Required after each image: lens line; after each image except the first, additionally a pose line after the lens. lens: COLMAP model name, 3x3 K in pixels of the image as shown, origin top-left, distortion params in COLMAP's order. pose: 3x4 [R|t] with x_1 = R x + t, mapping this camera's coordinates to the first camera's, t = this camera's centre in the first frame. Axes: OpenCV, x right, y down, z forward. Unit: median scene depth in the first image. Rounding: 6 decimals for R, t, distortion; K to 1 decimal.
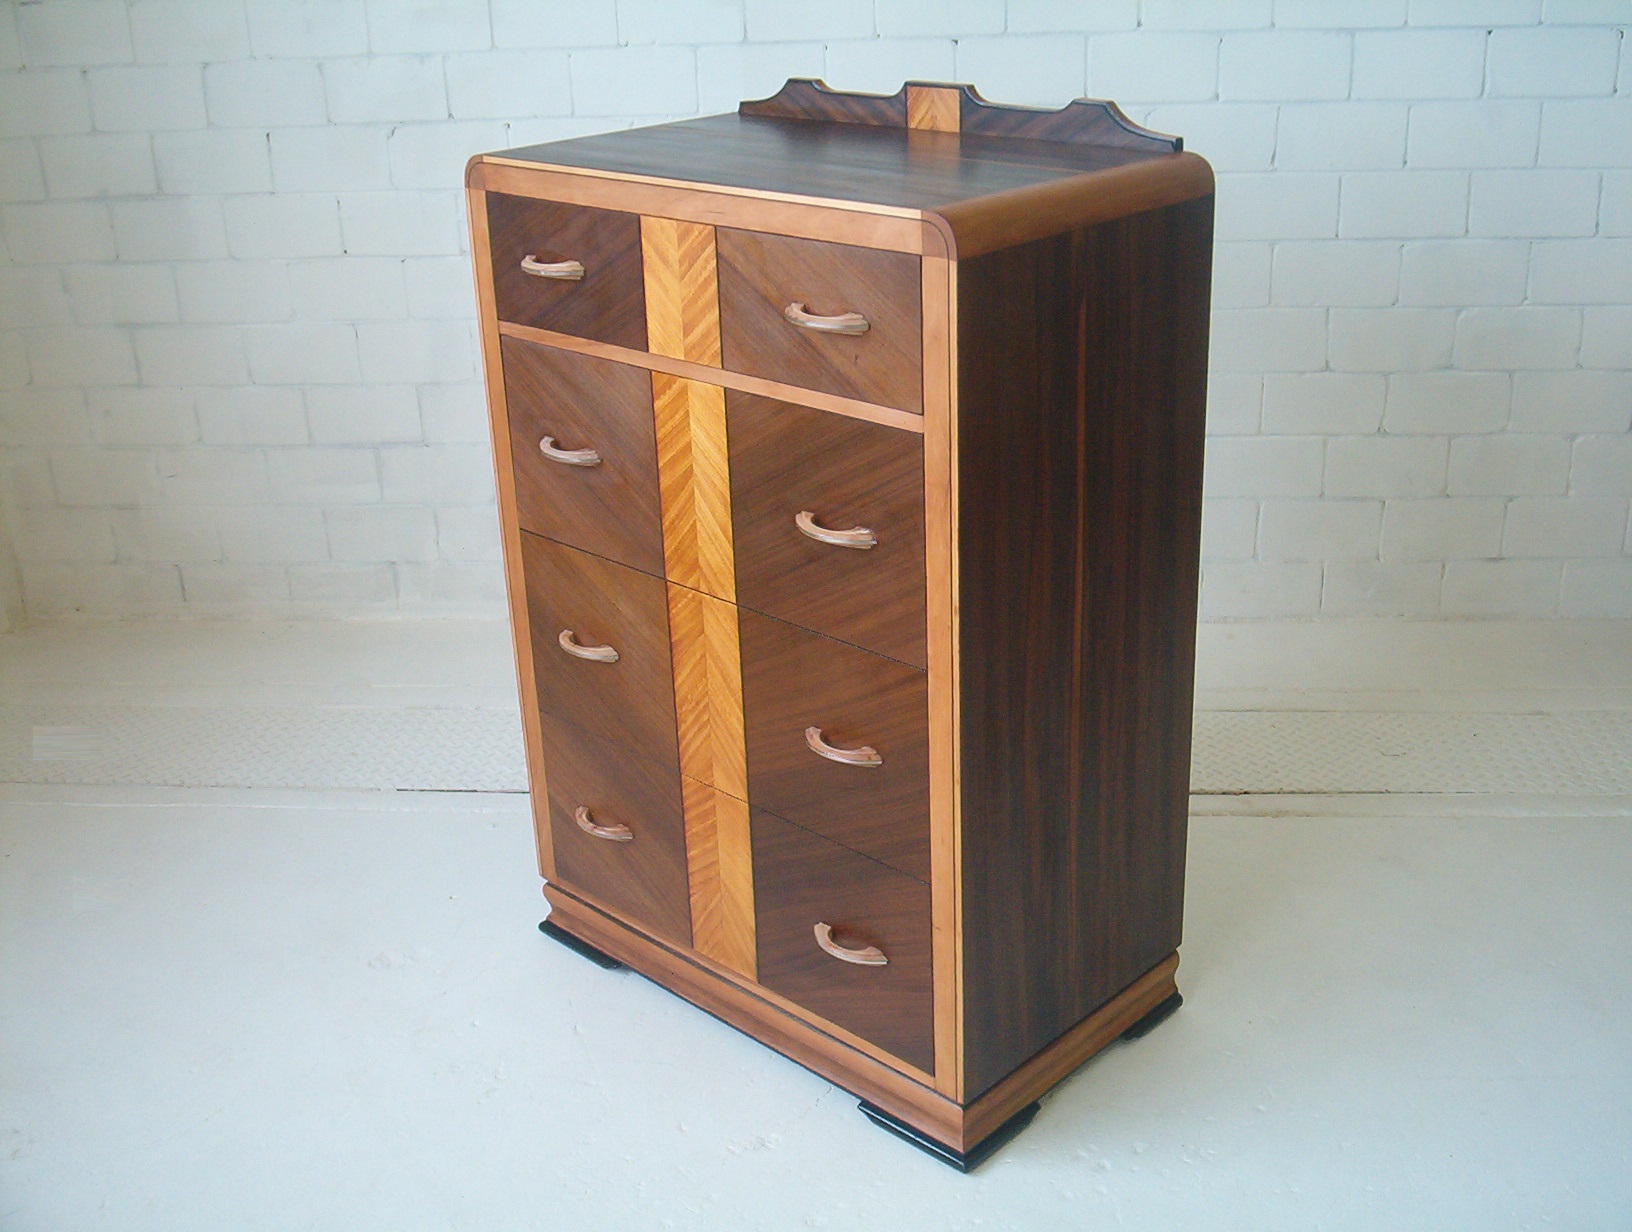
lens RADIAL K [[1826.2, 0, 813.5], [0, 1826.2, 620.3], [0, 0, 1]] dist [-0.075201, 0.000000]
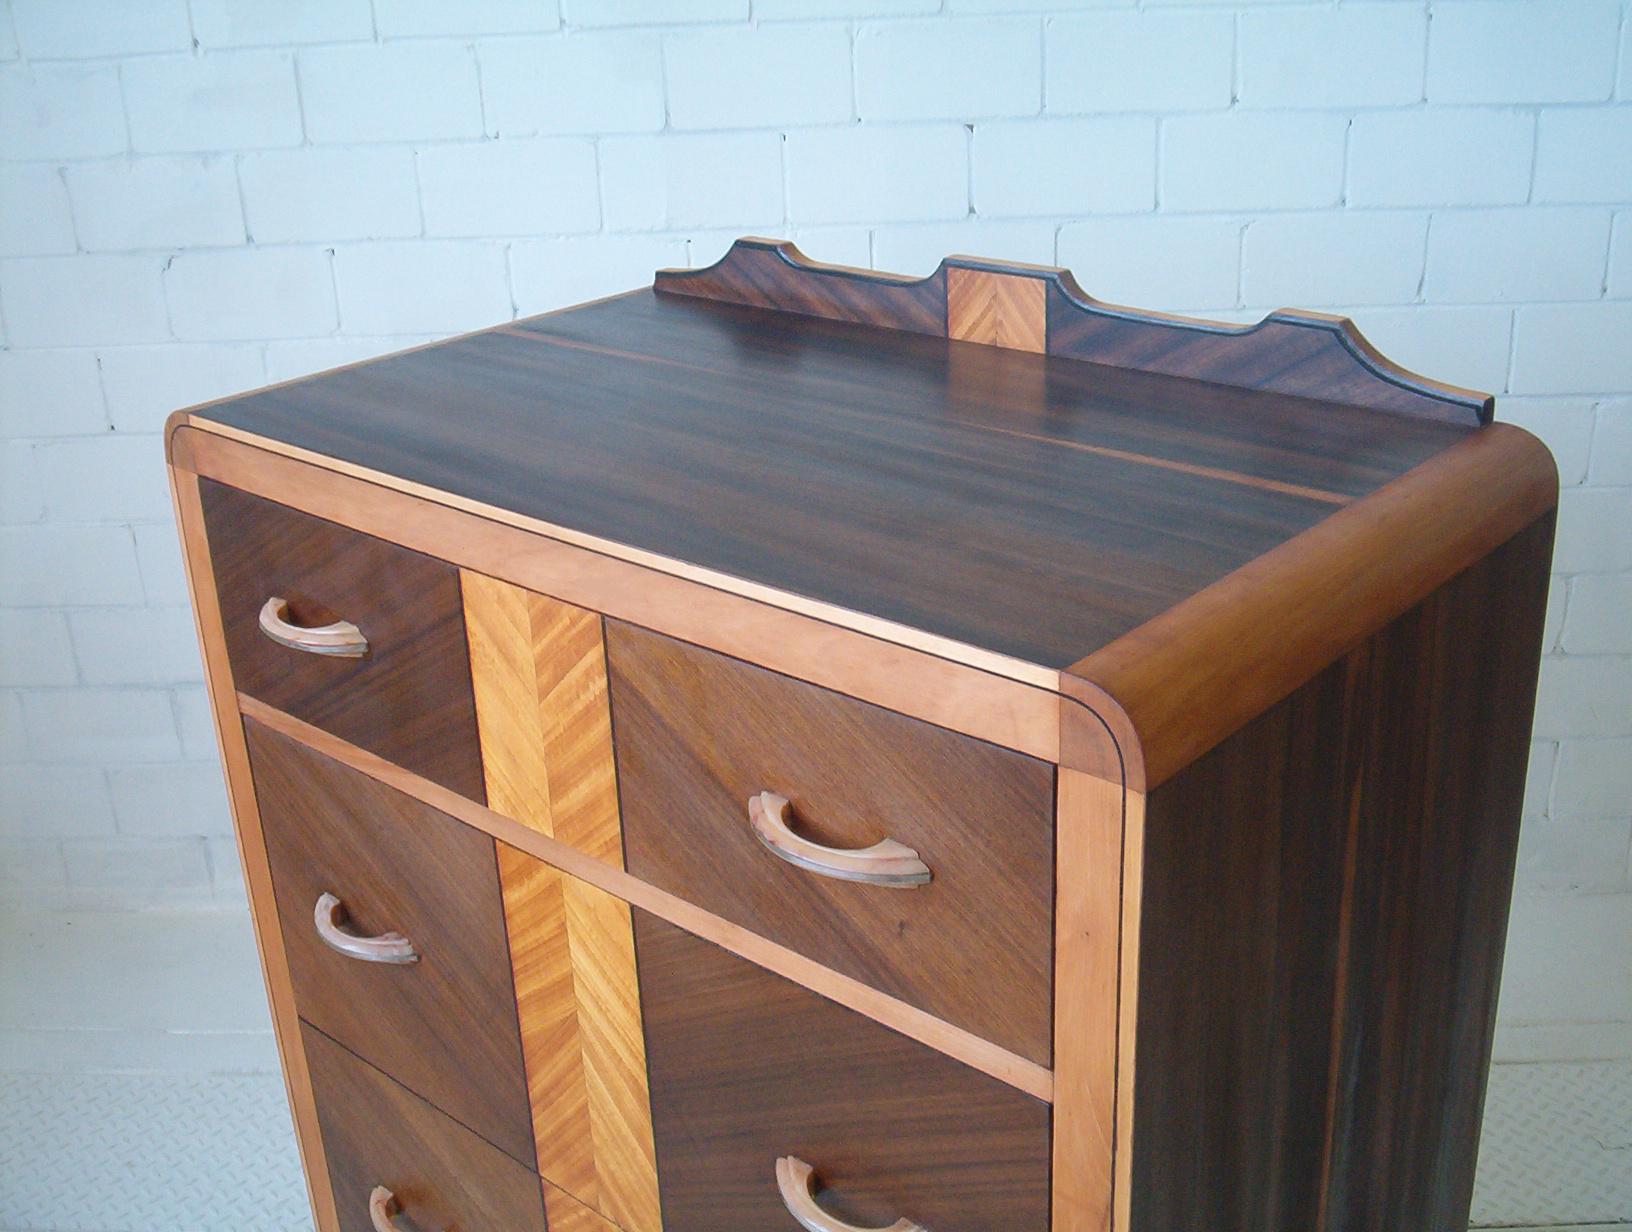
lens RADIAL K [[1826.2, 0, 815.5], [0, 1826.2, 618.9], [0, 0, 1]] dist [-0.075201, 0.000000]
pose [[0.999251, -0.021736, 0.032030, -0.010548], [0.021836, 0.999758, -0.002780, -0.188326], [-0.031962, 0.003477, 0.999483, 0.443002]]
